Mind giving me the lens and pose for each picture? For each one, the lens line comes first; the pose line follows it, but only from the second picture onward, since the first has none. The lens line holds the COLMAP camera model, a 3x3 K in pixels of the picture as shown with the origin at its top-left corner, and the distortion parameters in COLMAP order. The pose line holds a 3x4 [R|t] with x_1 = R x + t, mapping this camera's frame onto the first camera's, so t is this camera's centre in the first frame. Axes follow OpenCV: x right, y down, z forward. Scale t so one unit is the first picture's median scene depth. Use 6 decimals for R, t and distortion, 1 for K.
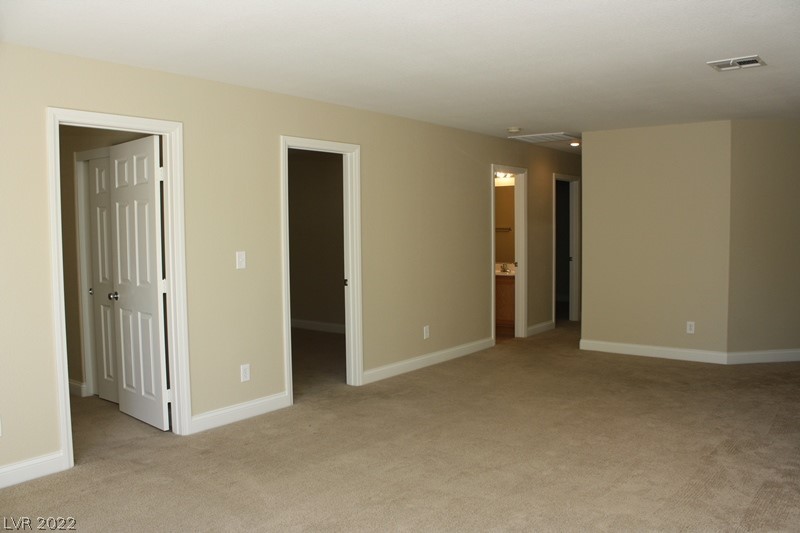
lens RADIAL K [[676.8, 0, 404.4], [0, 676.8, 265.5], [0, 0, 1]] dist [-0.138003, 0.111136]
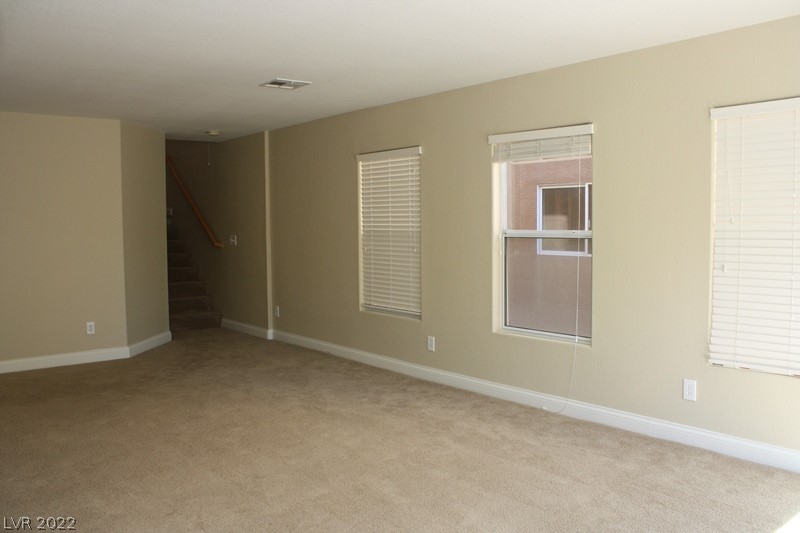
lens RADIAL K [[676.8, 0, 404.5], [0, 676.8, 268.2], [0, 0, 1]] dist [-0.138003, 0.111136]
pose [[0.211163, -0.054530, 0.975929, -0.625891], [0.058542, 0.997356, 0.043061, -0.012824], [-0.975696, 0.048040, 0.213797, 0.522762]]
